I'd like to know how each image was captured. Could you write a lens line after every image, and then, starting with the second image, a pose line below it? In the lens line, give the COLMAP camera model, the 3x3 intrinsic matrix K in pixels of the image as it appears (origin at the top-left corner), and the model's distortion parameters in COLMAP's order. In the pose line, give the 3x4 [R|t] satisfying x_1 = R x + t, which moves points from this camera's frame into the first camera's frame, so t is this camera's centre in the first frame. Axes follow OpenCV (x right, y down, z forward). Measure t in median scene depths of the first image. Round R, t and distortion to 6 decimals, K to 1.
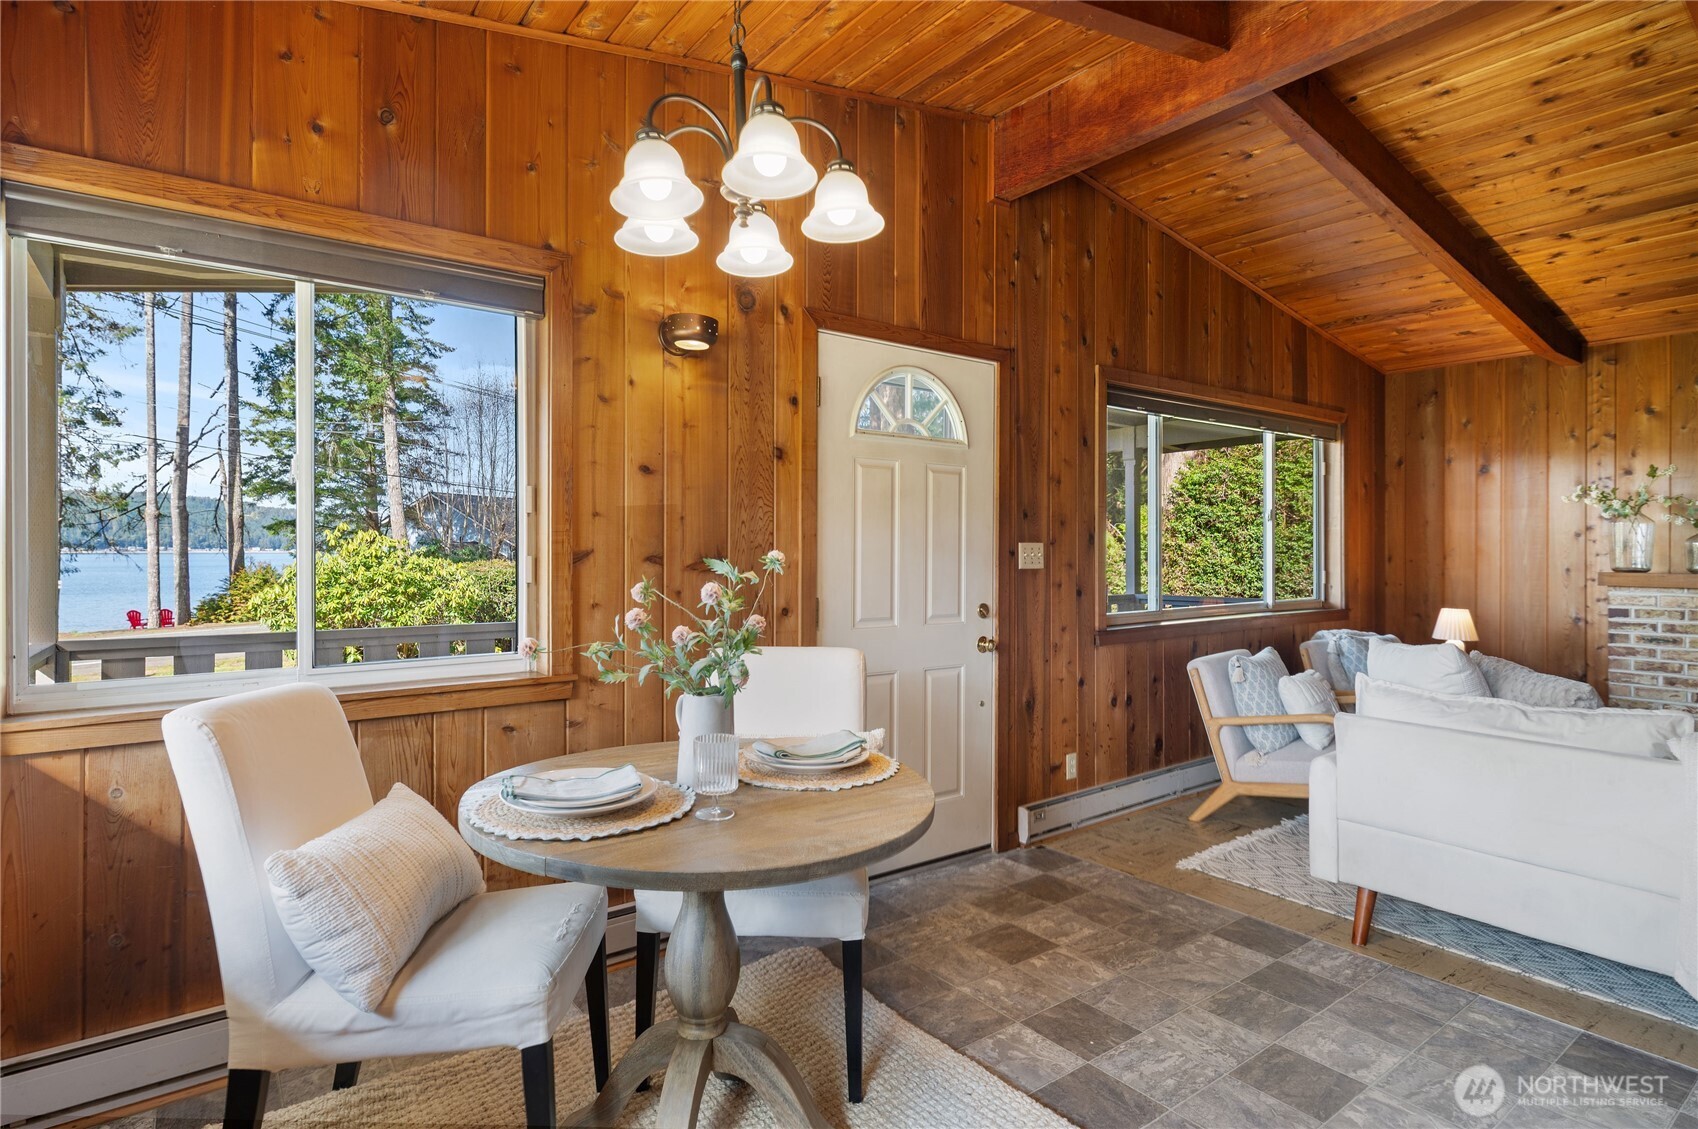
lens RADIAL K [[883.2, 0, 845.0], [0, 883.2, 555.5], [0, 0, 1]] dist [0.000295, -0.000299]
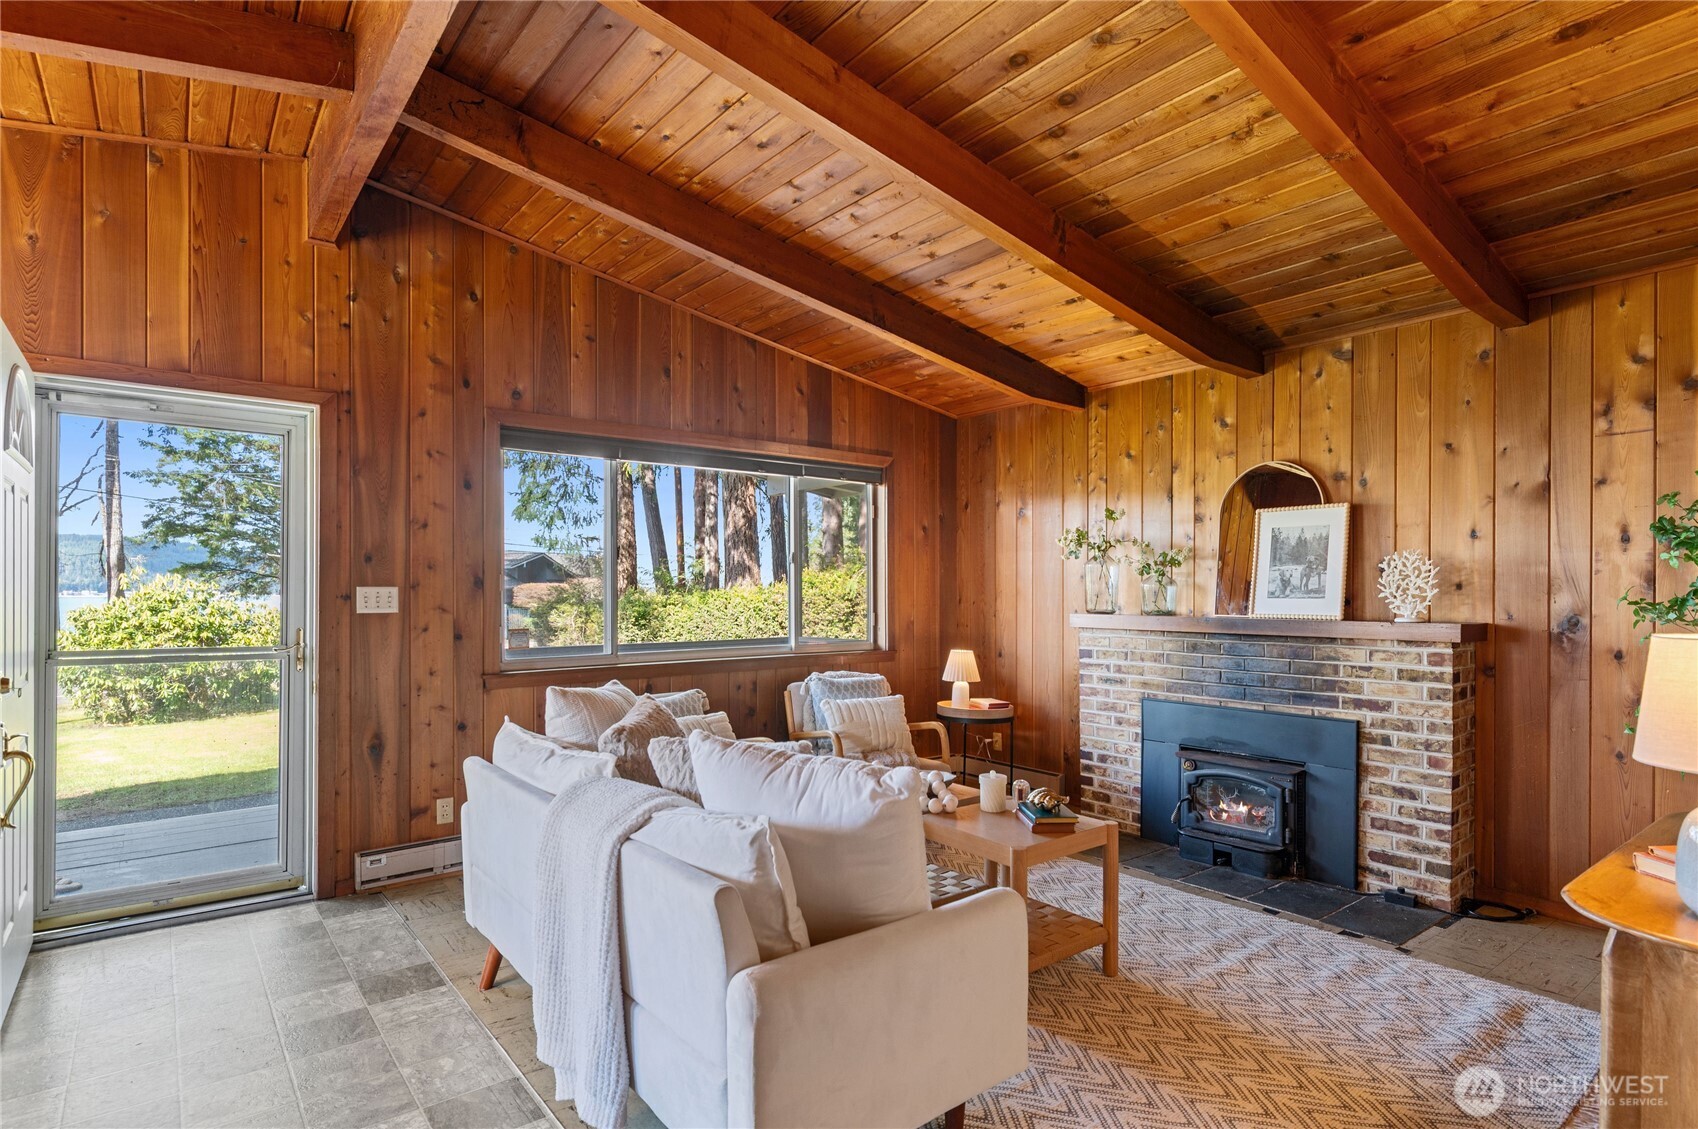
lens RADIAL K [[883.2, 0, 863.0], [0, 883.2, 595.5], [0, 0, 1]] dist [0.000295, -0.000299]
pose [[0.999430, -0.002777, 0.033639, 0.603071], [0.002860, 0.999993, -0.002414, -0.000501], [-0.033632, 0.002509, 0.999431, -0.007668]]
